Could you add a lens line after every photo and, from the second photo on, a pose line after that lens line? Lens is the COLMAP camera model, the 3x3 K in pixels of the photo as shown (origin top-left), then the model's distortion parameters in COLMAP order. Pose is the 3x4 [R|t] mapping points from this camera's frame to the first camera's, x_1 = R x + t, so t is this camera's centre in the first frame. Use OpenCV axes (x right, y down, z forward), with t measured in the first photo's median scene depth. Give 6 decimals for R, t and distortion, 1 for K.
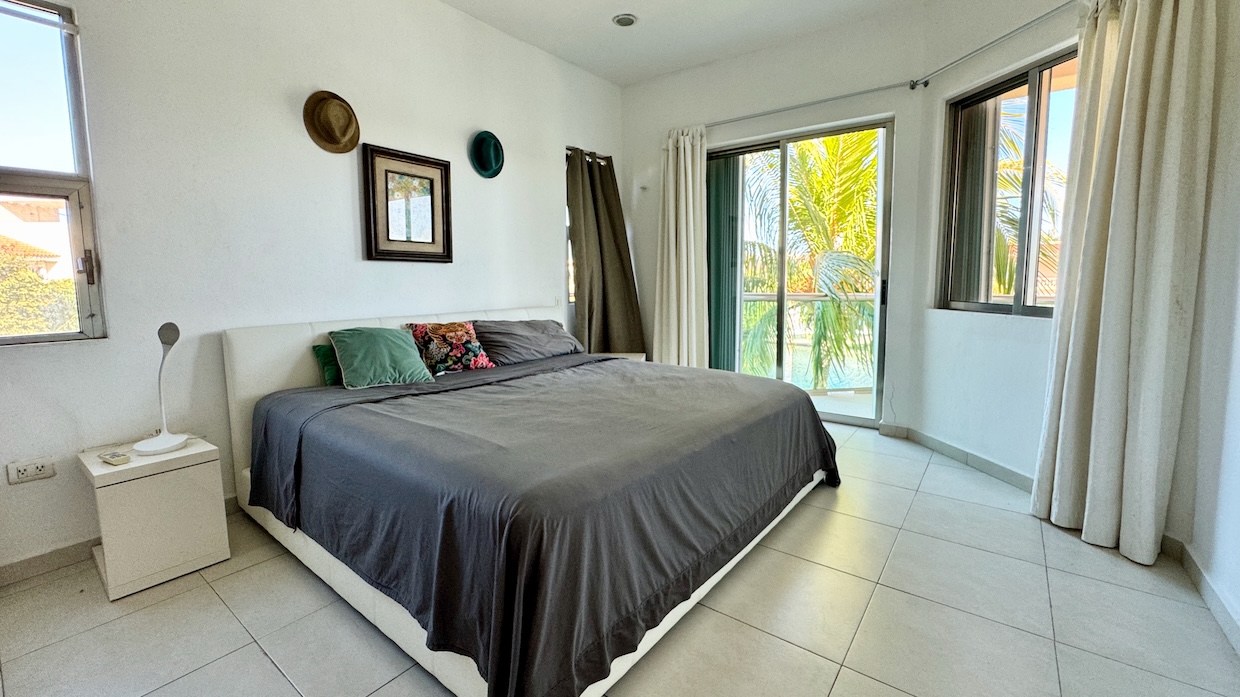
lens RADIAL K [[504.0, 0, 626.1], [0, 504.0, 327.6], [0, 0, 1]] dist [-0.000841, -0.000120]
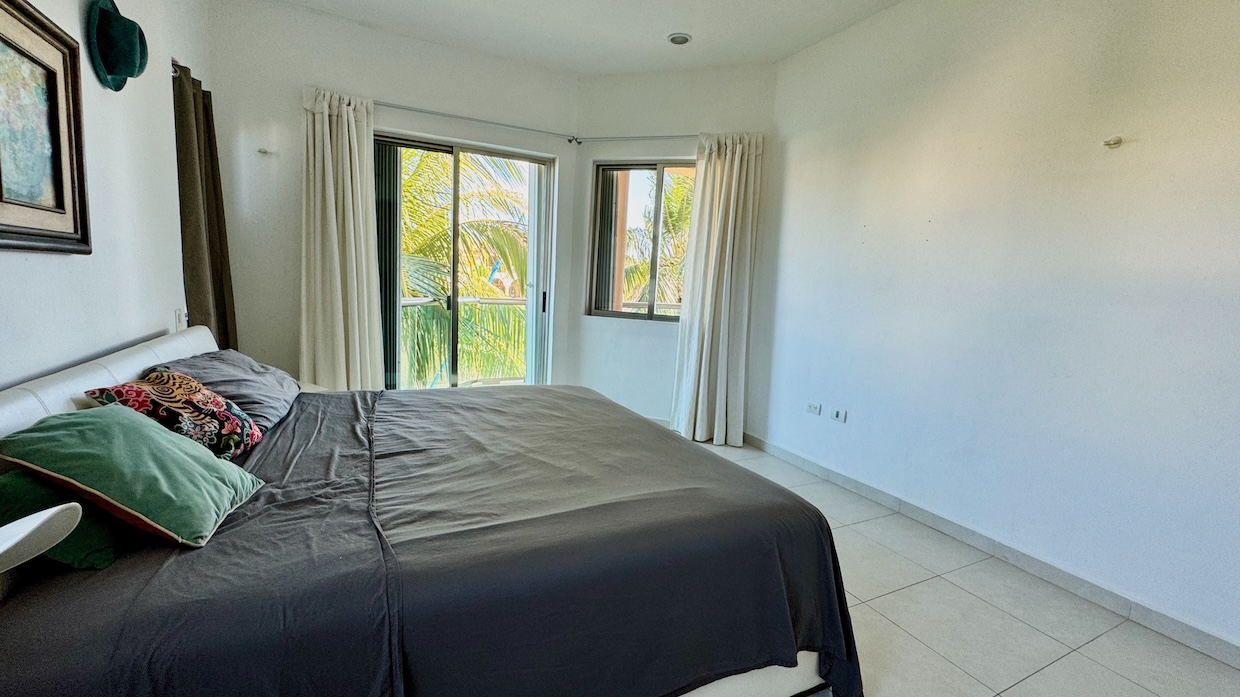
lens RADIAL K [[504.0, 0, 620.4], [0, 504.0, 344.6], [0, 0, 1]] dist [-0.000841, -0.000120]
pose [[0.449879, -0.084014, 0.889129, -0.558615], [0.032622, 0.996447, 0.077649, -0.062846], [-0.892493, -0.005927, 0.451022, 0.321701]]
